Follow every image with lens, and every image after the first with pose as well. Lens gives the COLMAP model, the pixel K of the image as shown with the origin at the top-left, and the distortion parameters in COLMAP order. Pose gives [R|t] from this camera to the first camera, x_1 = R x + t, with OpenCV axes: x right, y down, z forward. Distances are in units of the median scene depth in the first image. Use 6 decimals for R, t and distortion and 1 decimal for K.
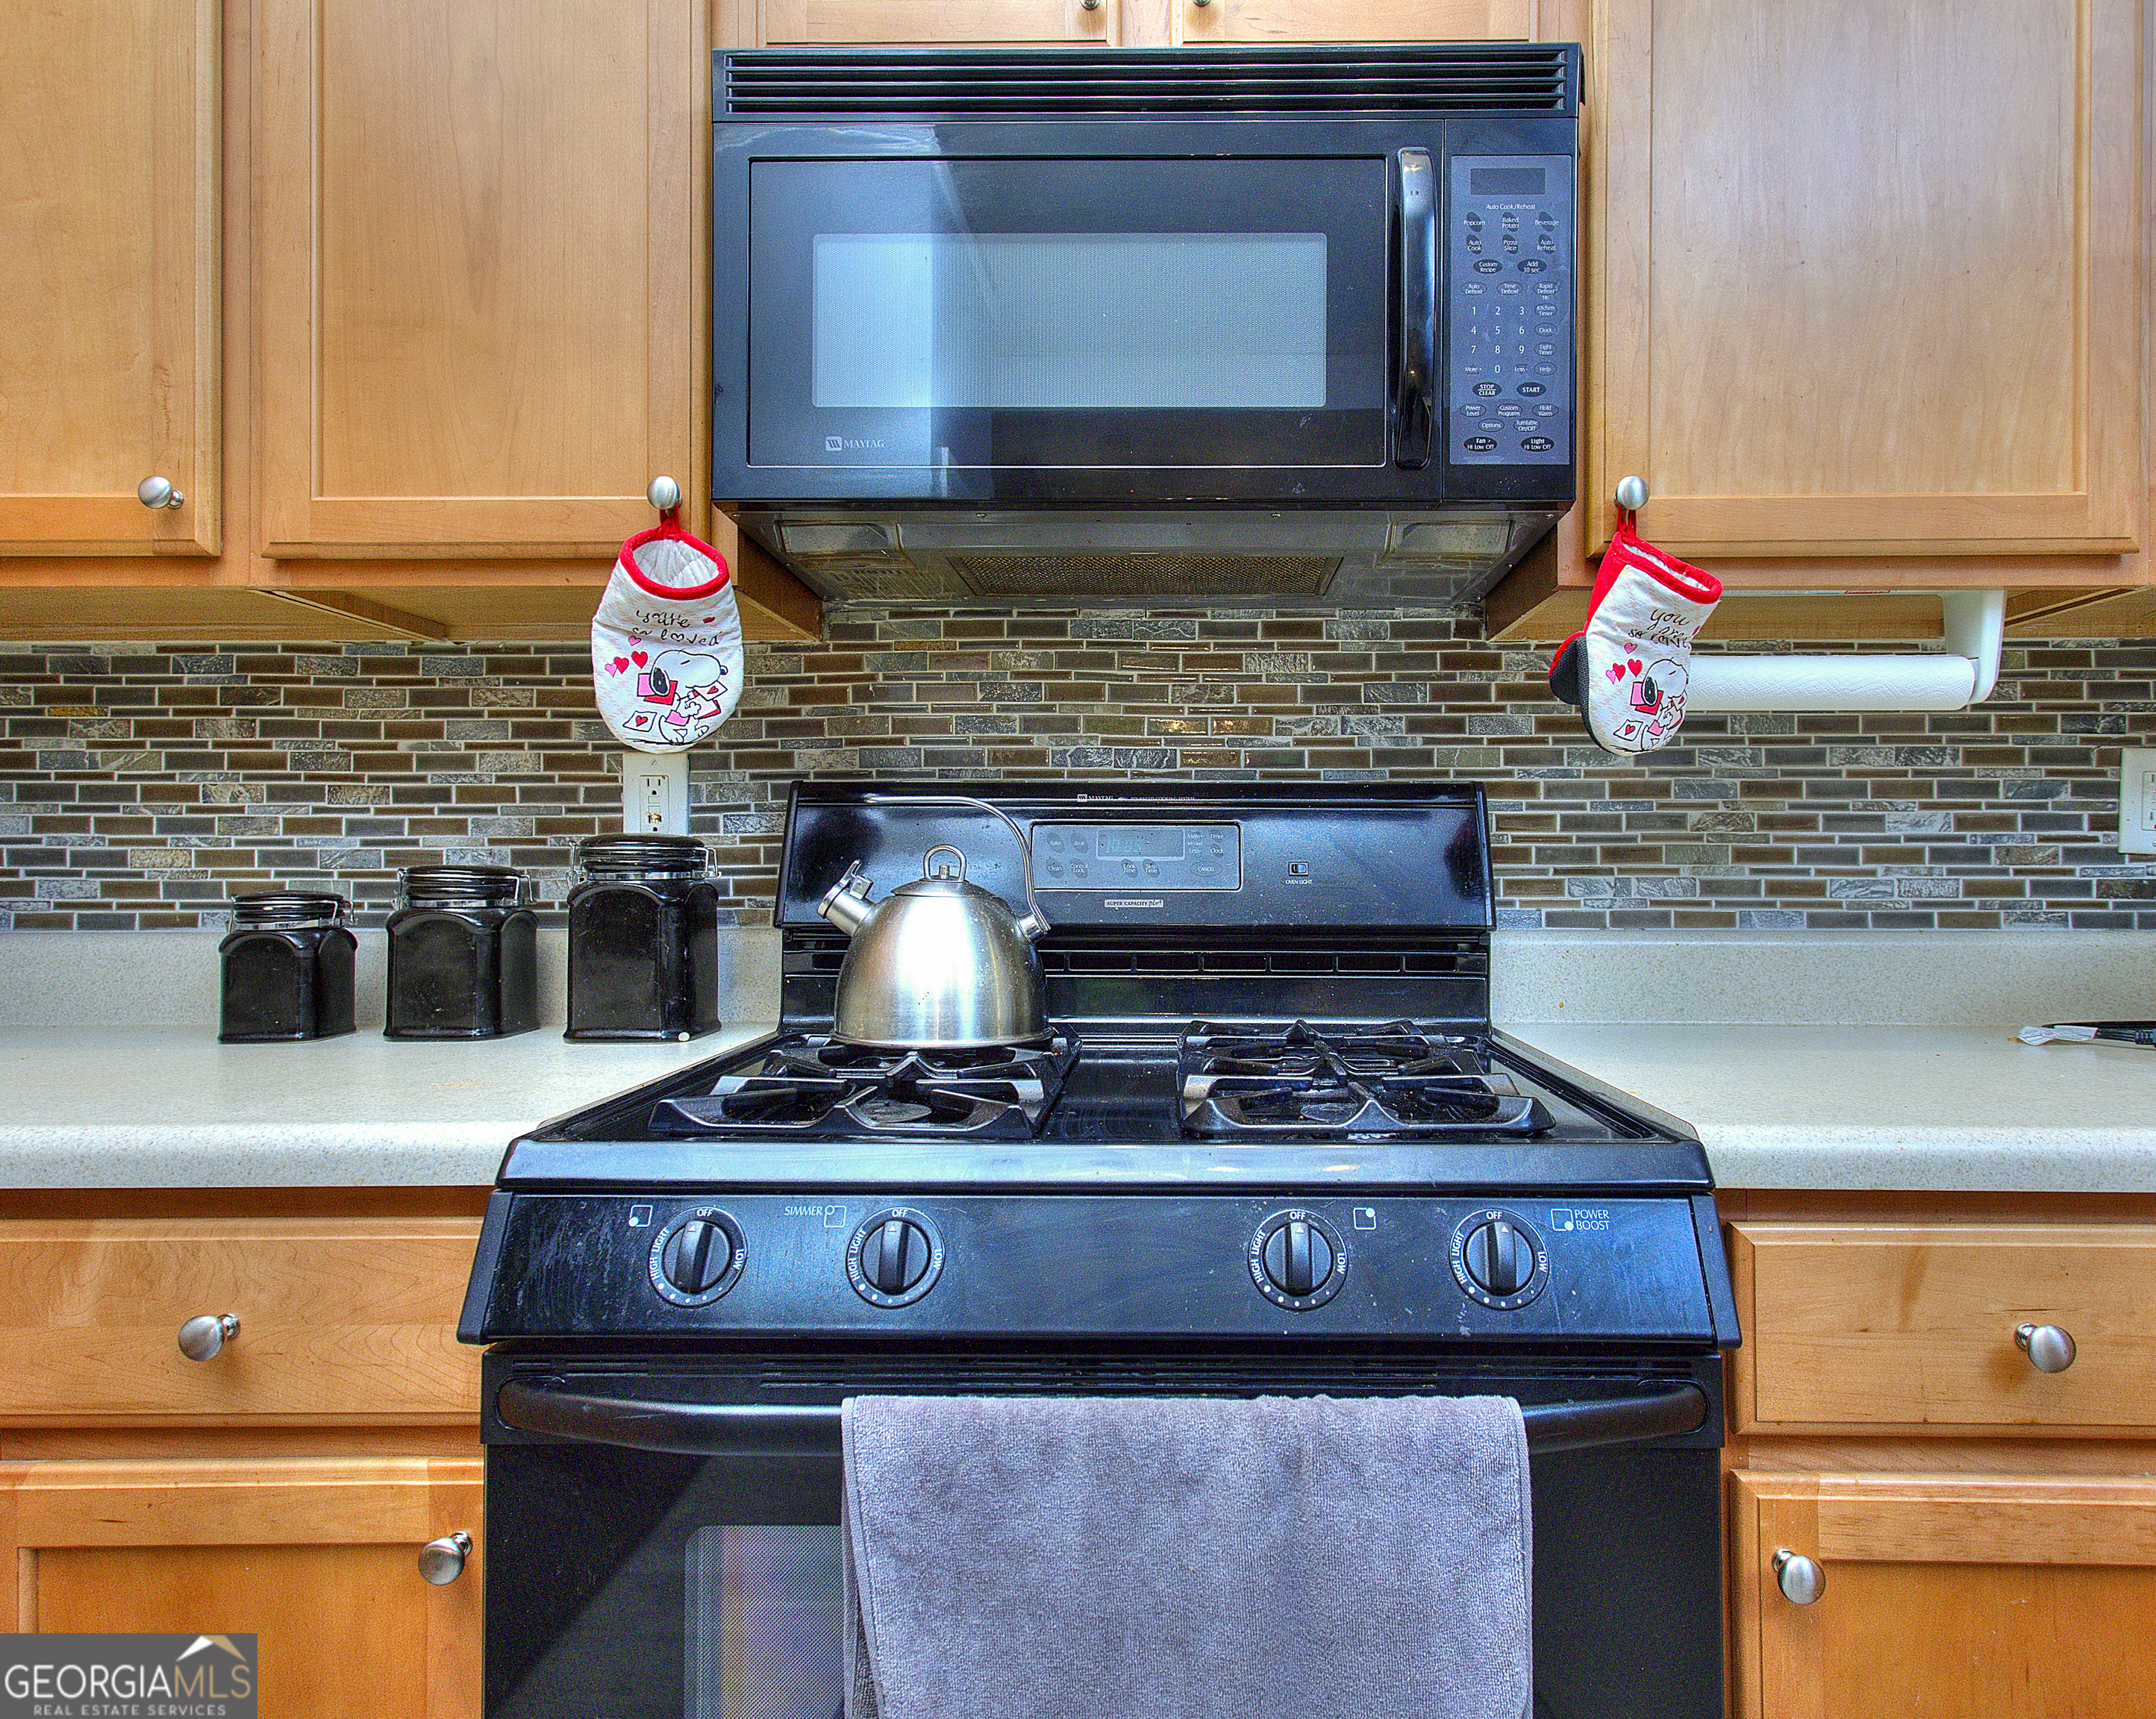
lens RADIAL K [[1299.3, 0, 1168.6], [0, 1299.3, 849.3], [0, 0, 1]] dist [0.002340, 0.000885]
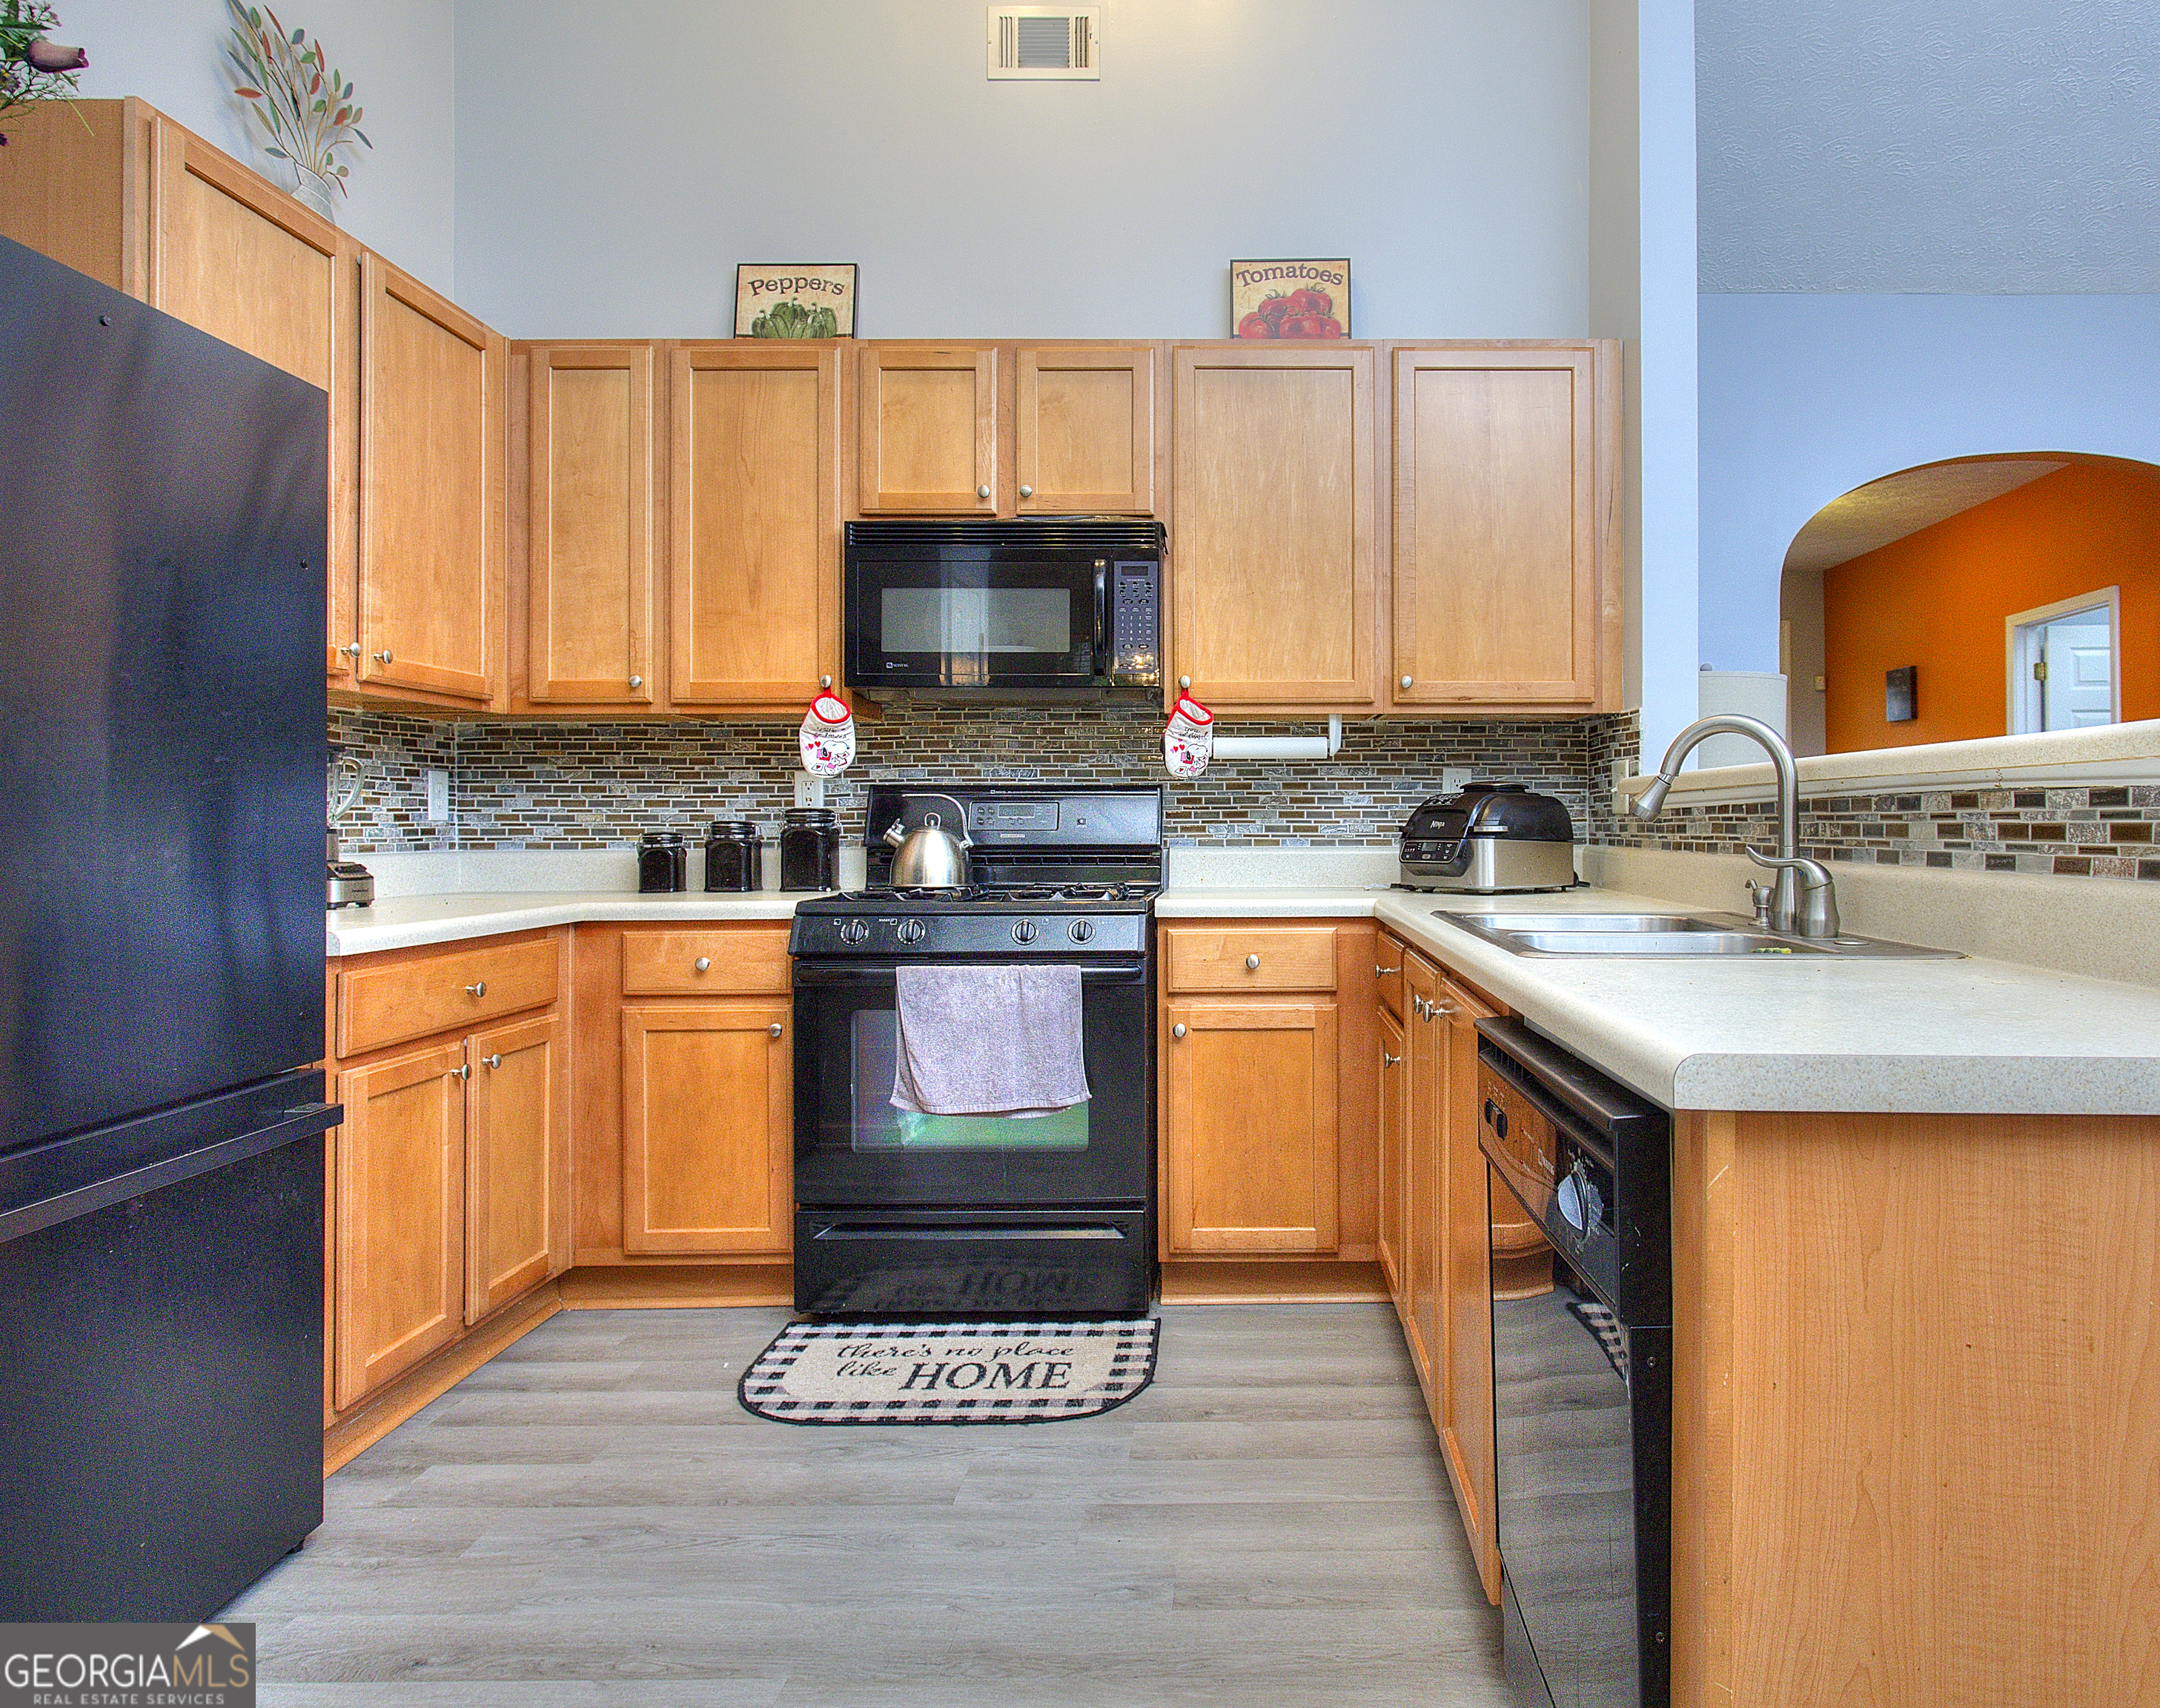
lens RADIAL K [[1407.8, 0, 1234.6], [0, 1407.8, 800.8], [0, 0, 1]] dist [0.006577, 0.005892]
pose [[0.999971, -0.002816, 0.007073, 0.342571], [0.002820, 0.999996, -0.000547, -0.019111], [-0.007072, 0.000567, 0.999975, -1.510640]]
